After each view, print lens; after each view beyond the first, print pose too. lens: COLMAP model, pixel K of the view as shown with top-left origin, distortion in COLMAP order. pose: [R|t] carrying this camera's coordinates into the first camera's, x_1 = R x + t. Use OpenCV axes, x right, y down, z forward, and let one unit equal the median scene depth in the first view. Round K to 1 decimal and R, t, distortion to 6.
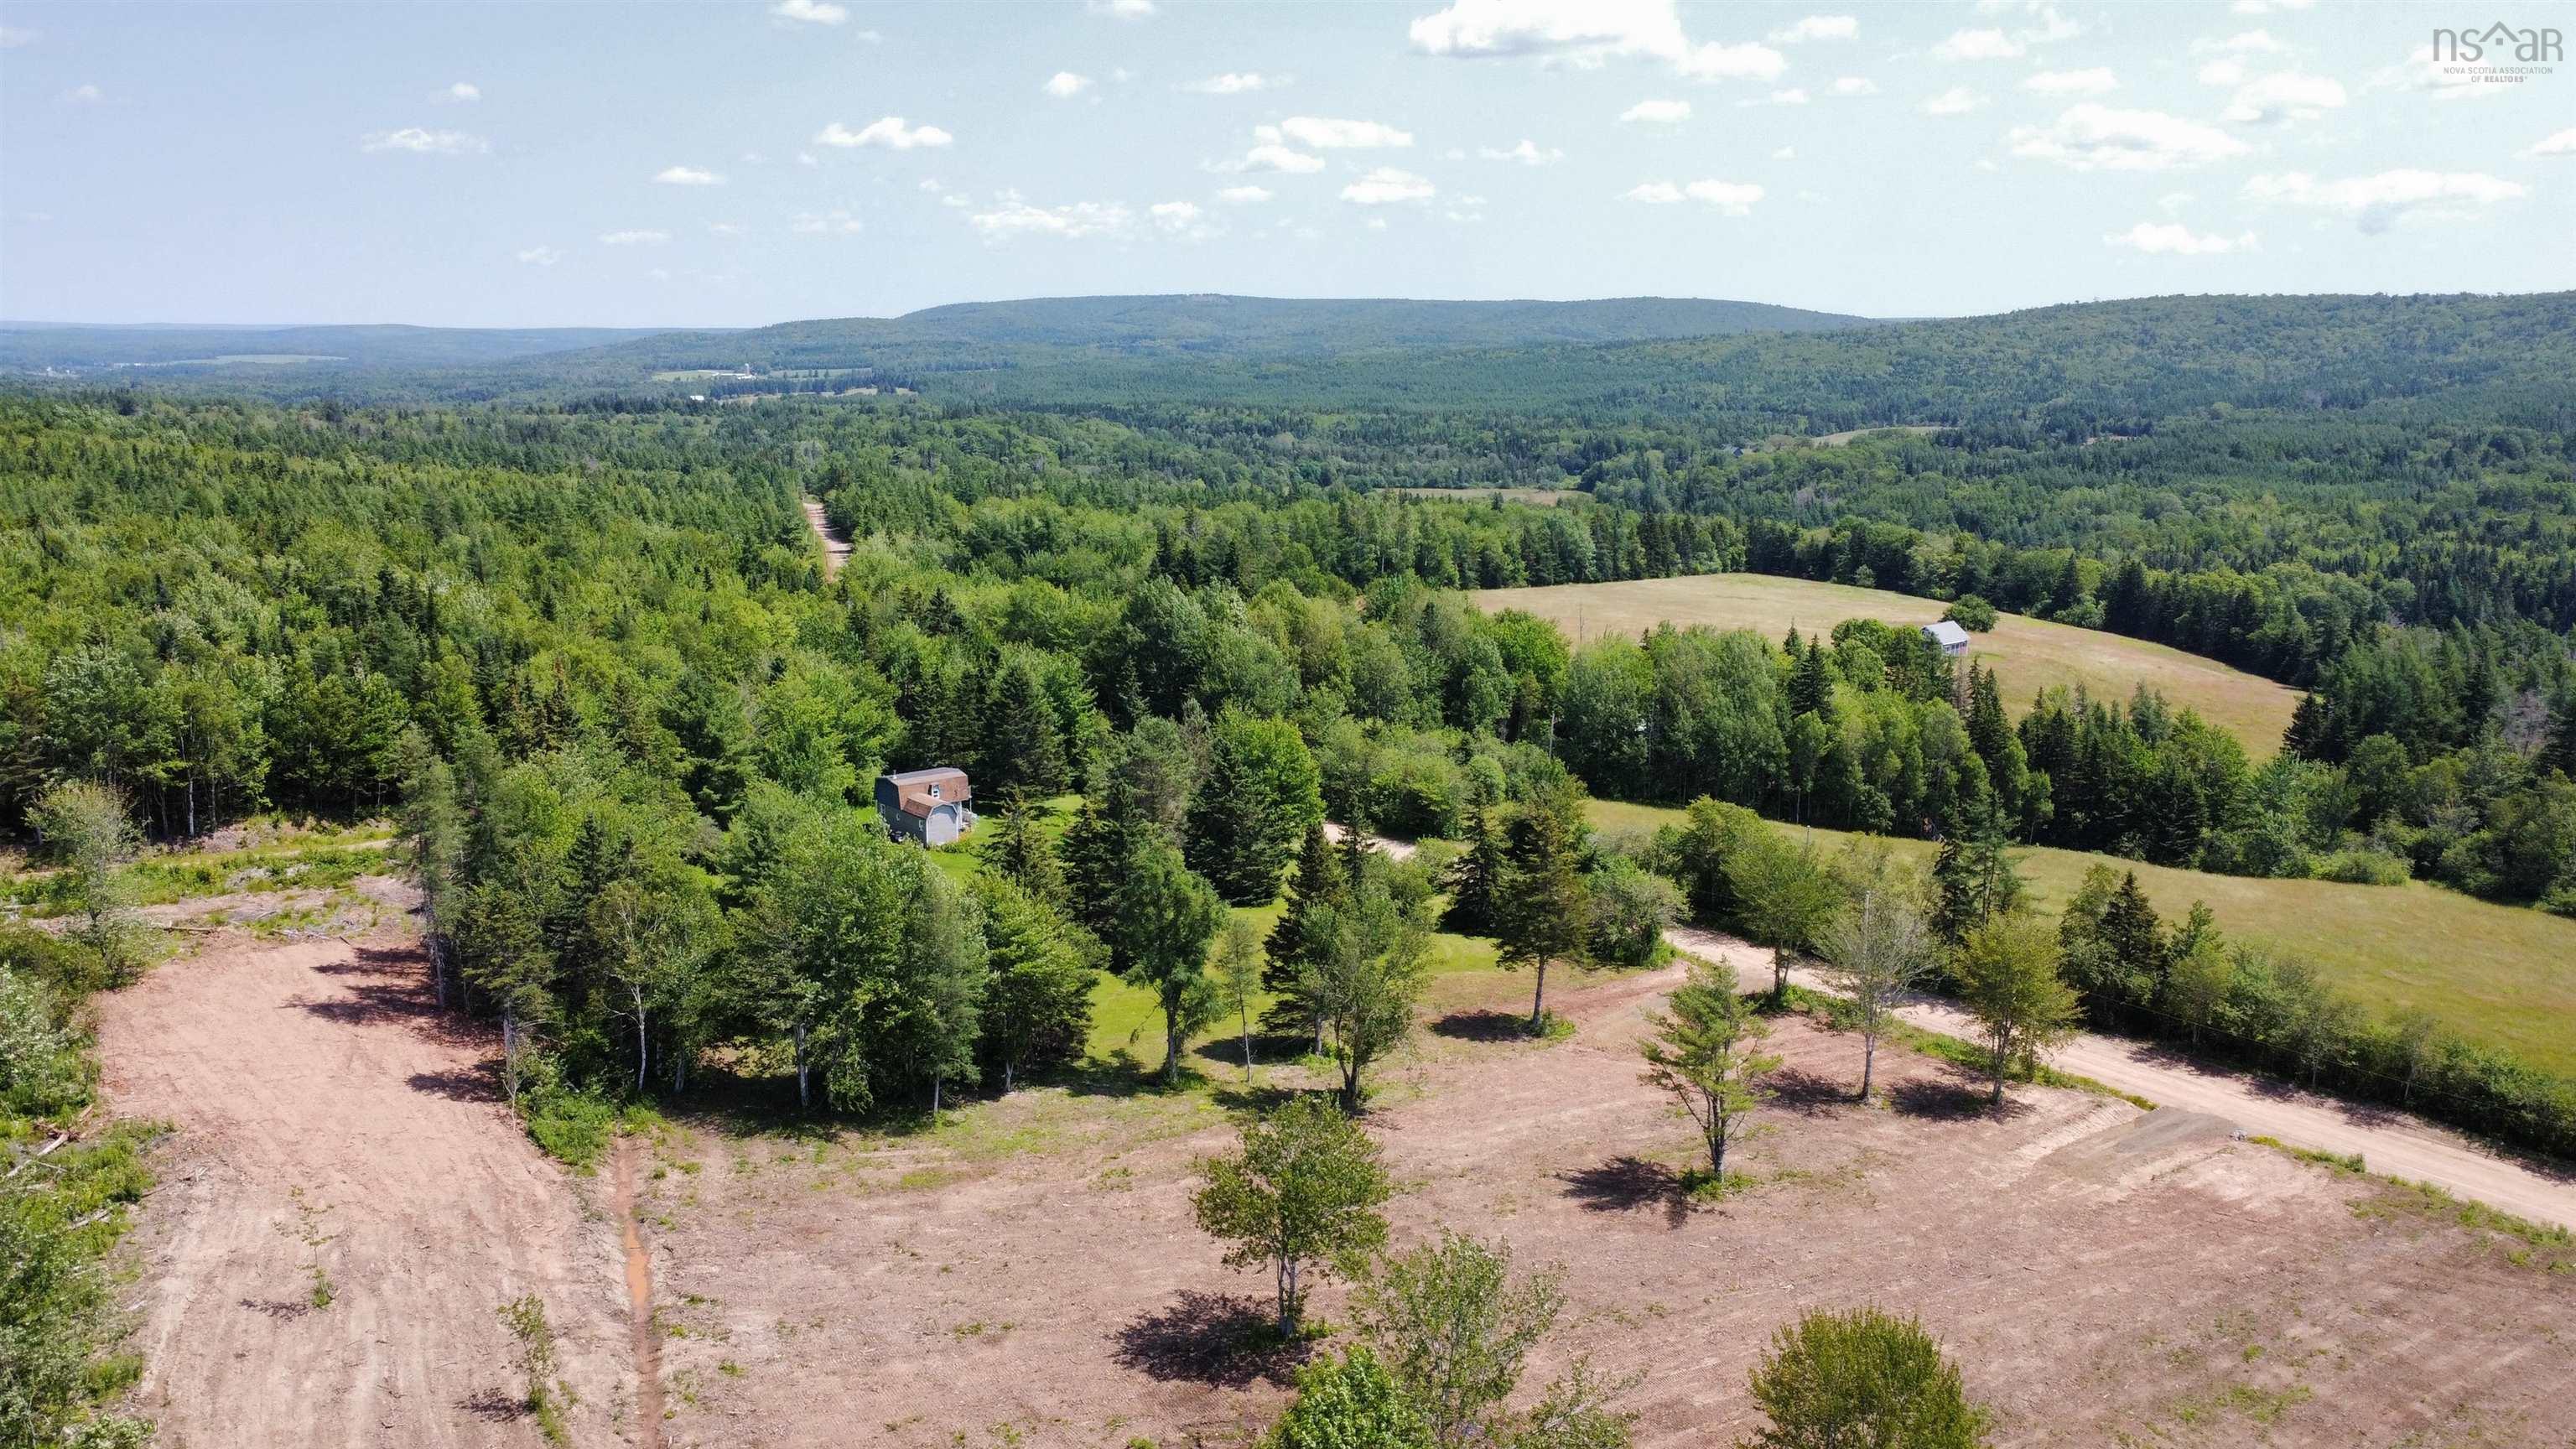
lens RADIAL K [[1956.8, 0, 1261.1], [0, 1956.8, 722.0], [0, 0, 1]] dist [-0.237573, 0.542943]
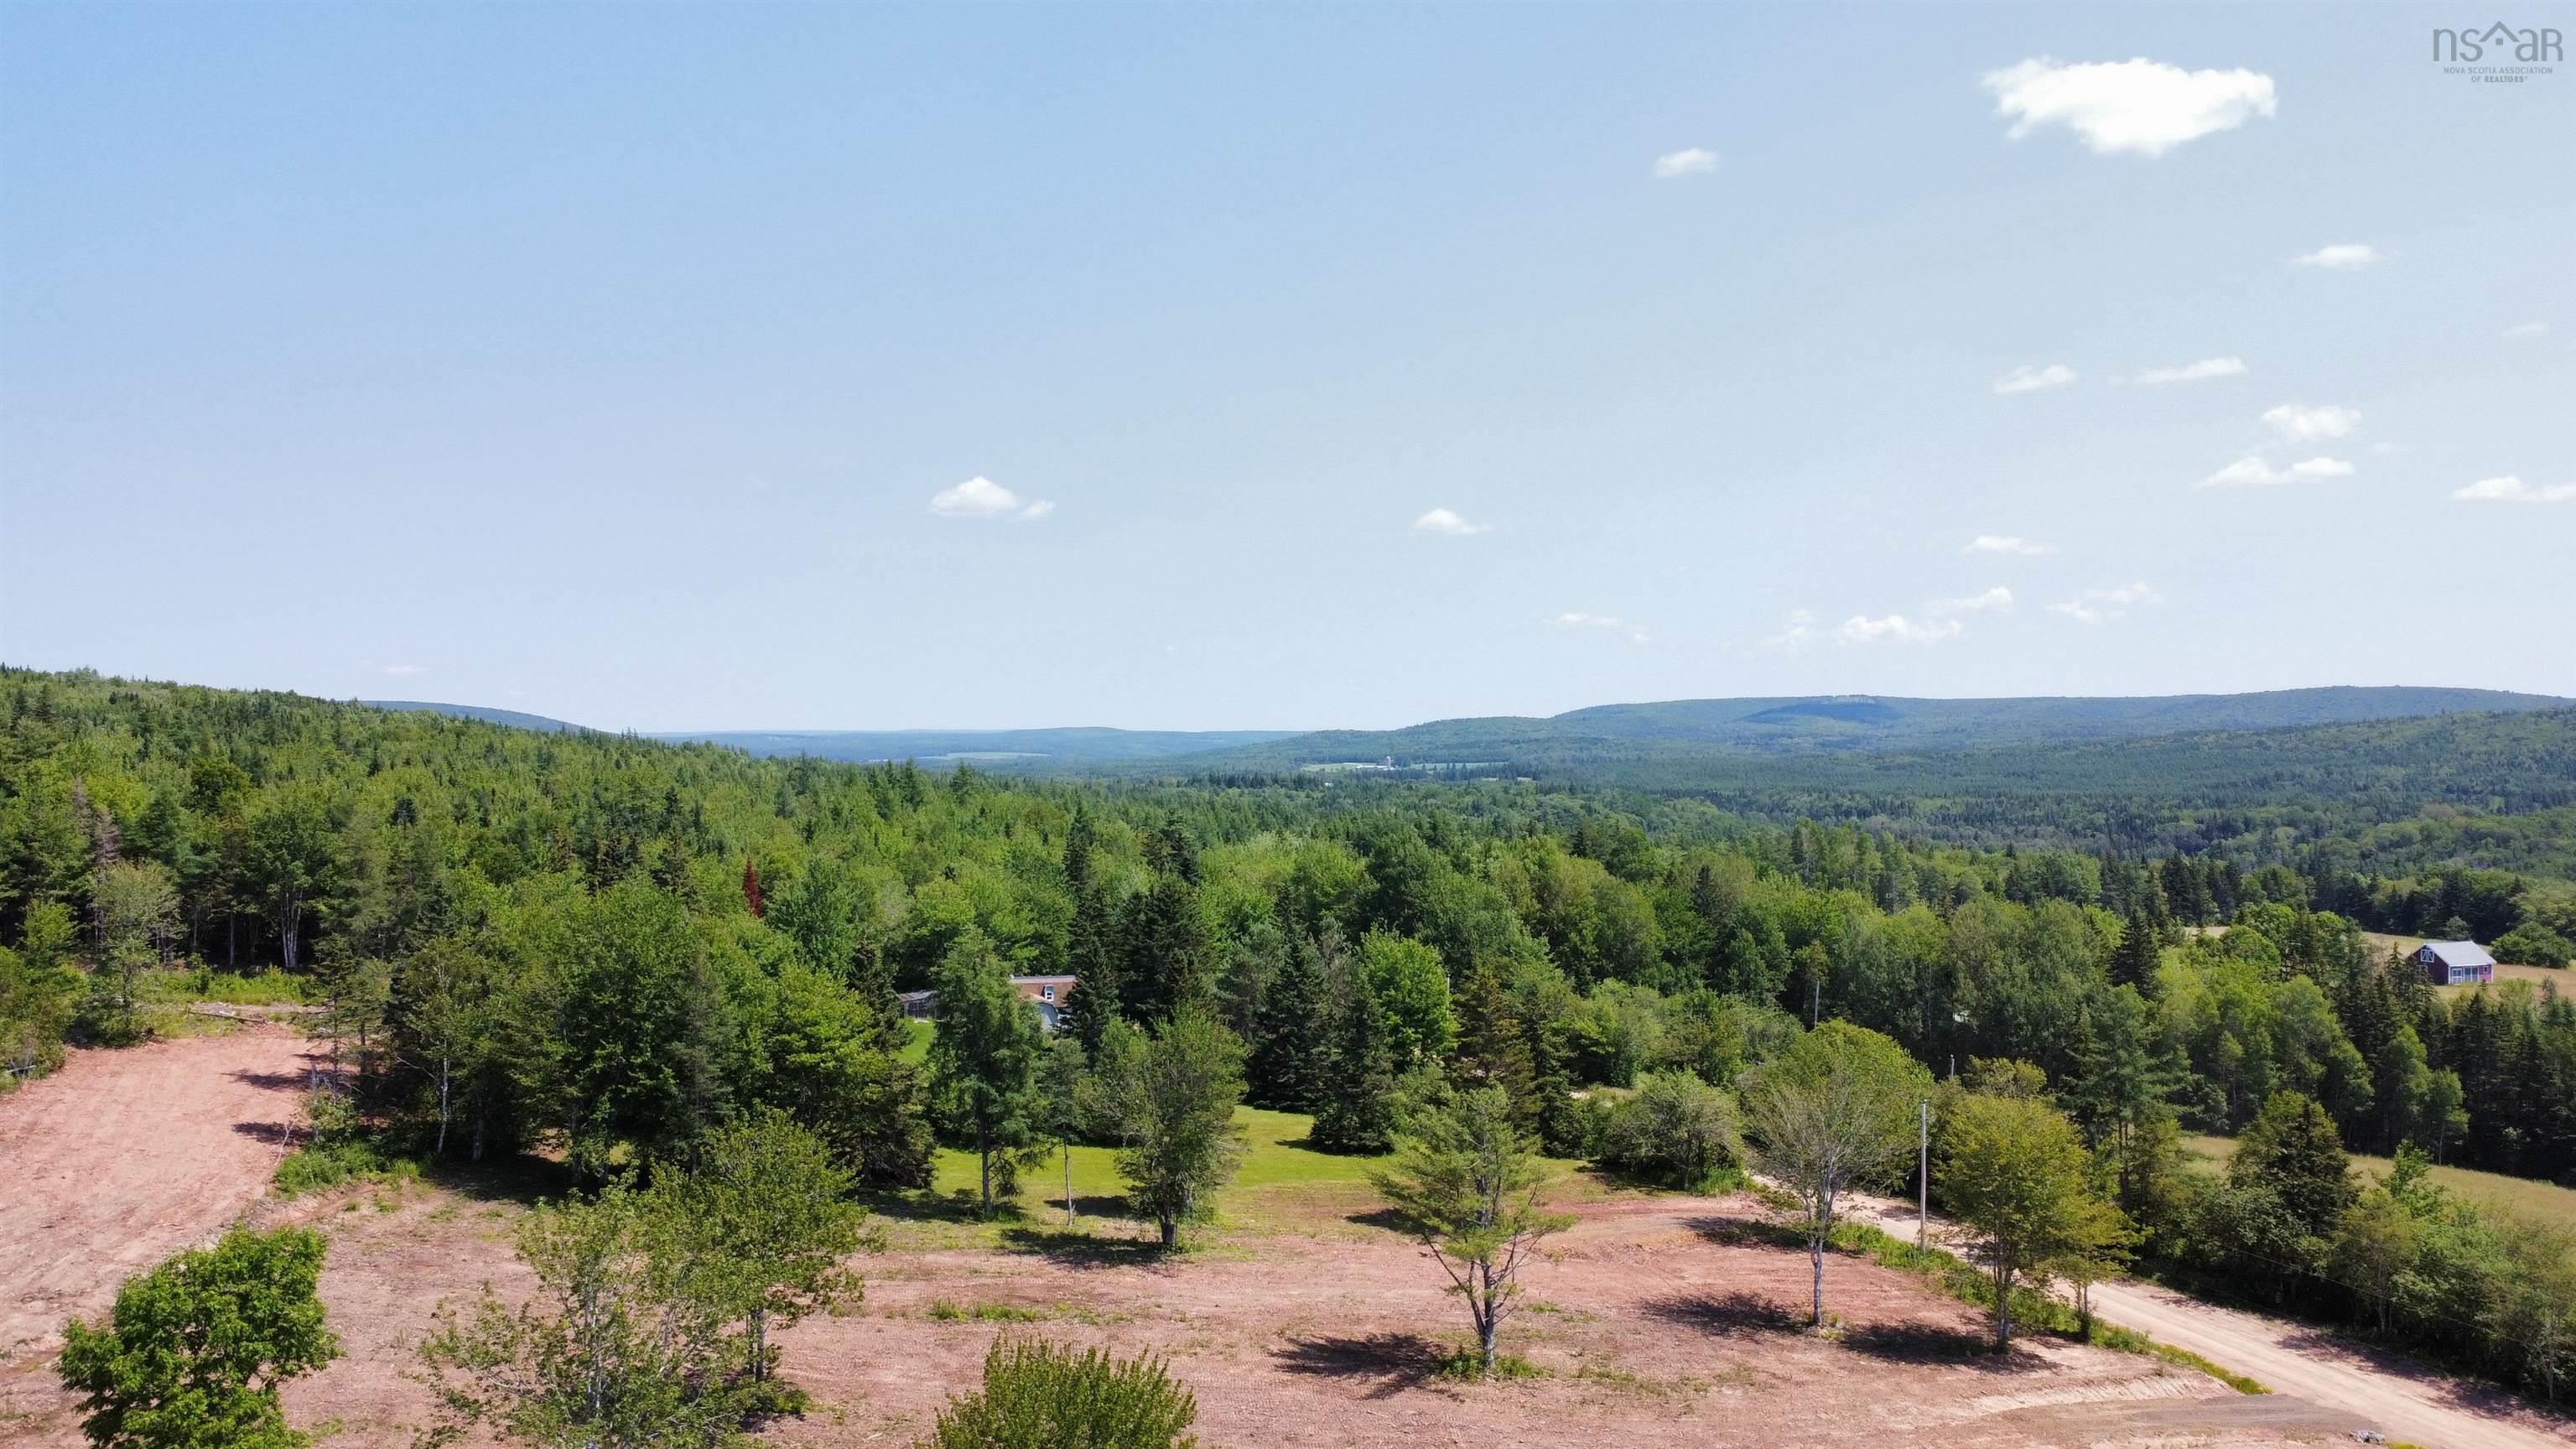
lens RADIAL K [[1930.8, 0, 1279.7], [0, 1930.8, 727.3], [0, 0, 1]] dist [-0.155901, 0.246790]
pose [[0.944485, -0.005658, -0.328507, 0.210410], [-0.062302, 0.978627, -0.195977, 0.070114], [0.322595, 0.205564, 0.923946, 0.092951]]
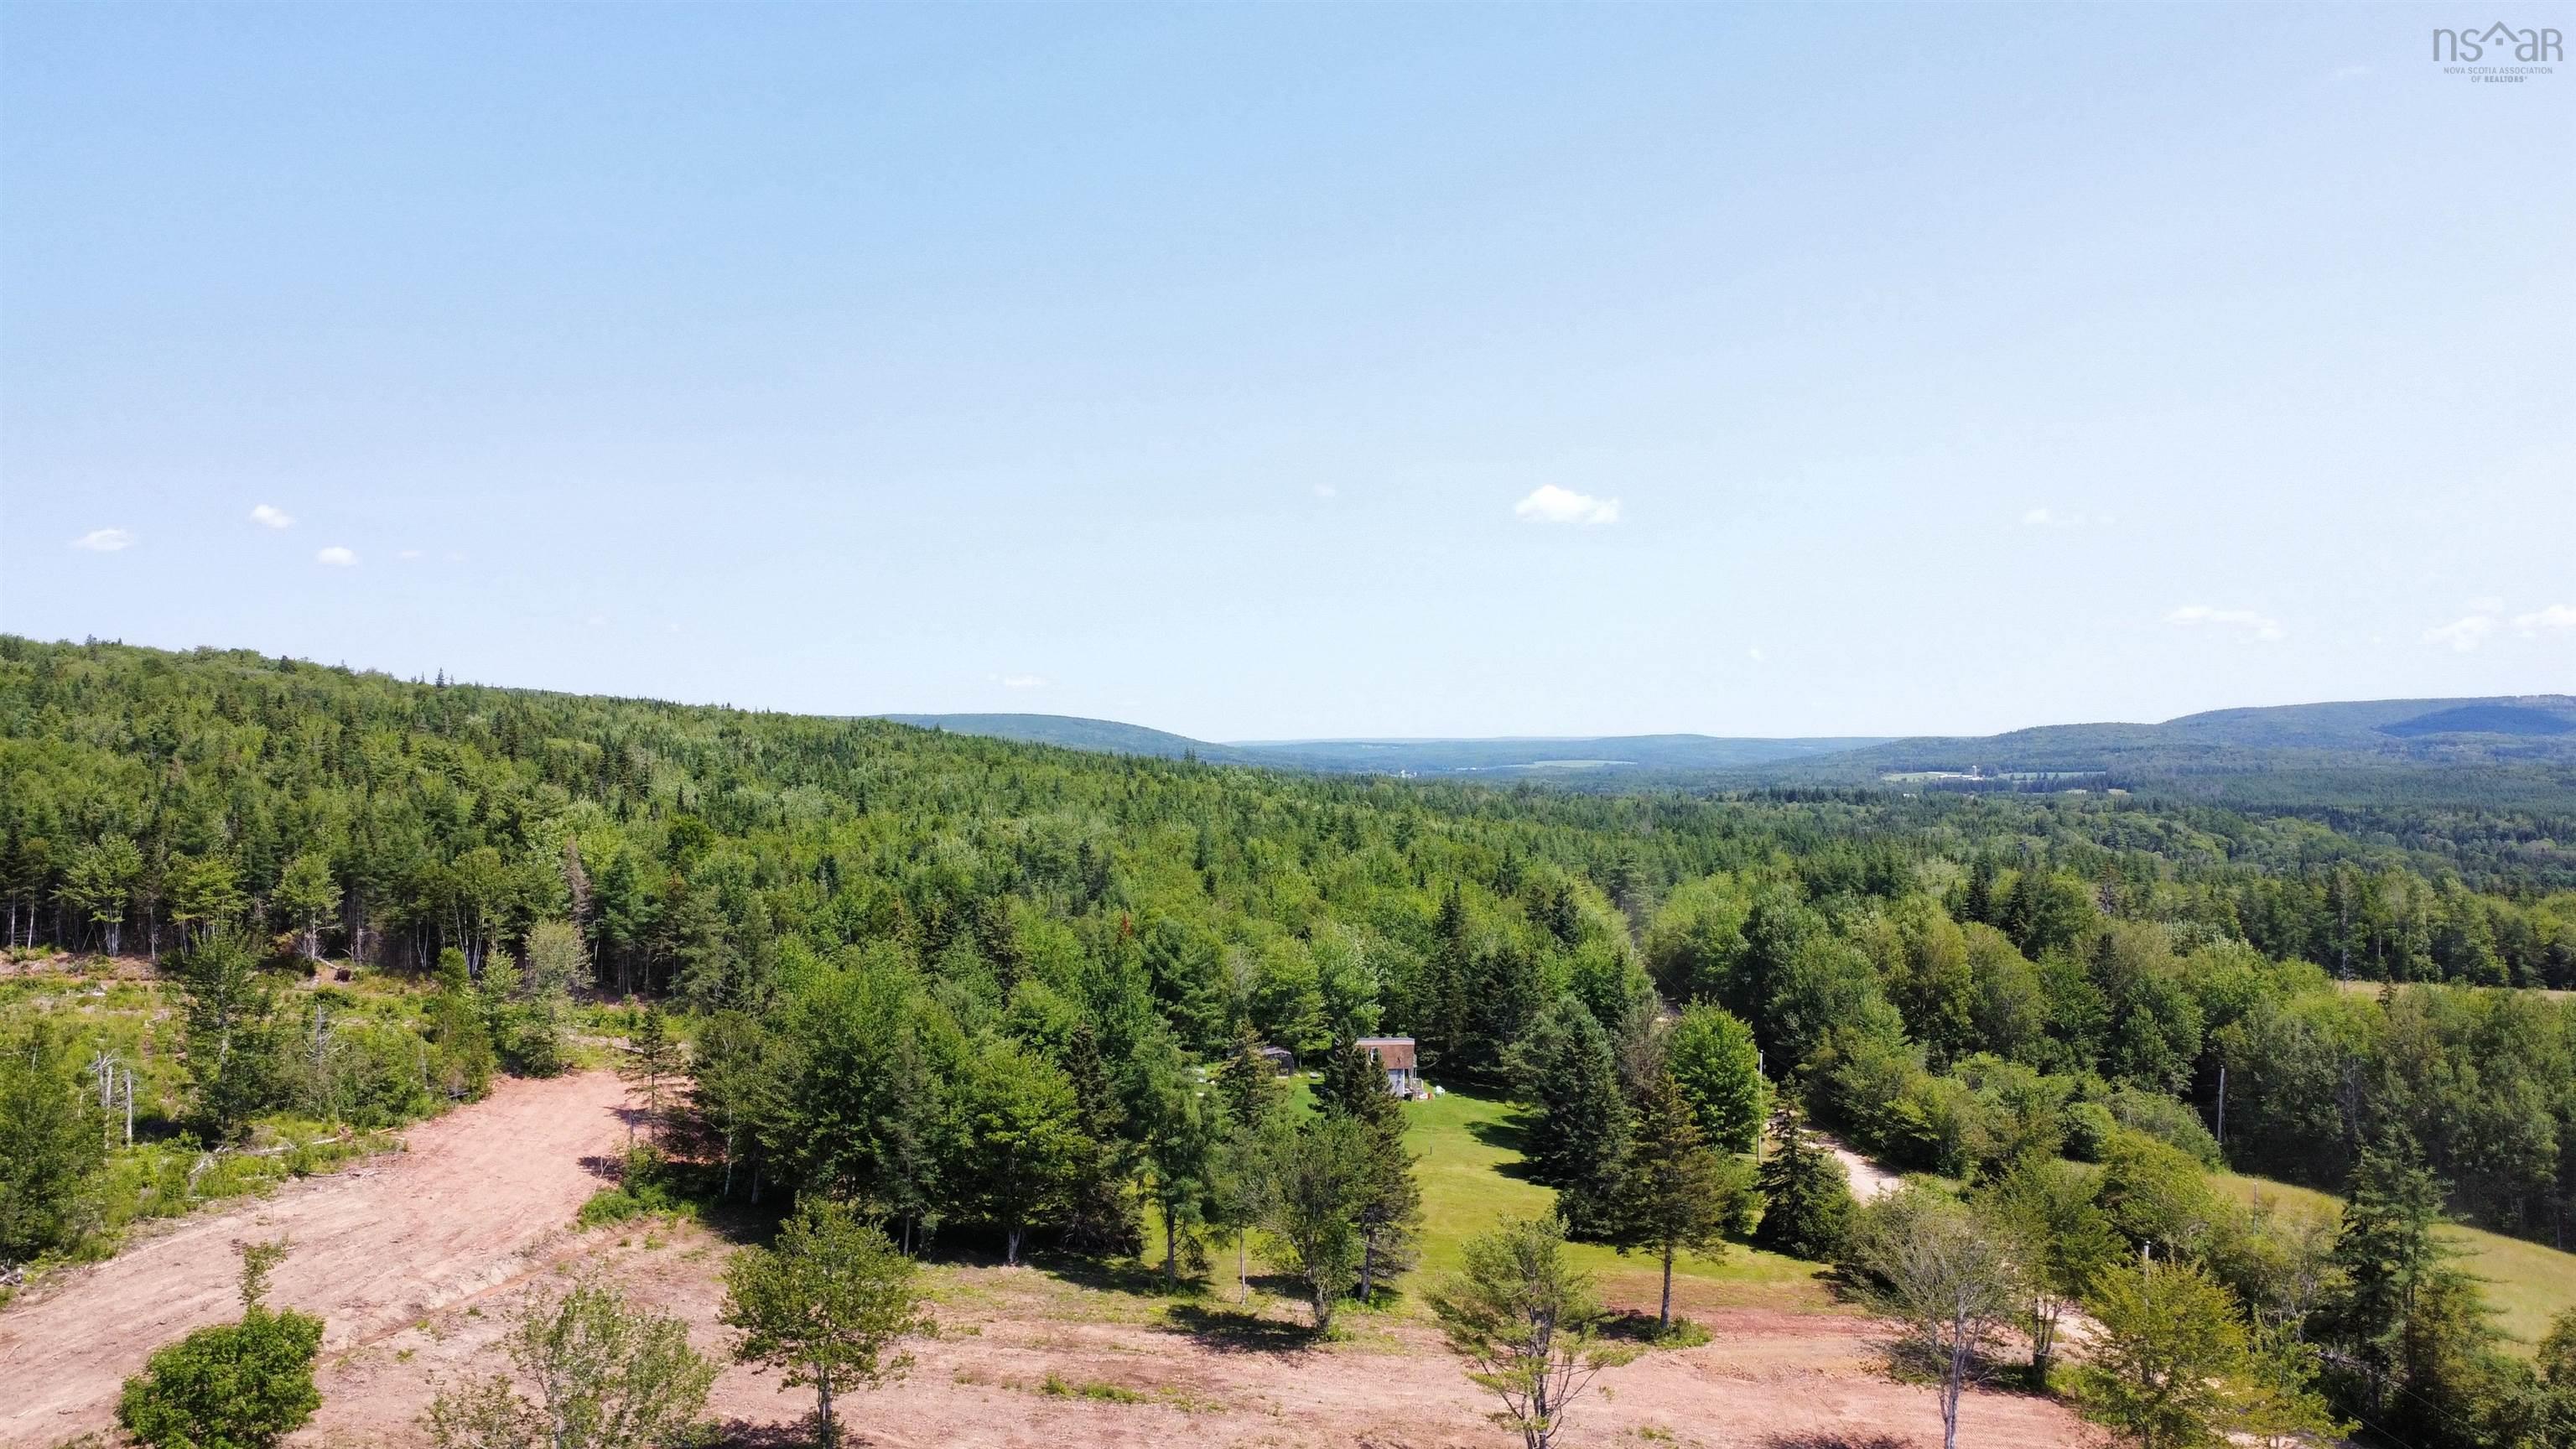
lens RADIAL K [[1930.8, 0, 1279.7], [0, 1930.8, 727.3], [0, 0, 1]] dist [-0.155901, 0.246790]
pose [[0.802342, -0.012055, -0.596742, 0.316191], [-0.112997, 0.978648, -0.171698, 0.037050], [0.586070, 0.205191, 0.783848, 0.123063]]
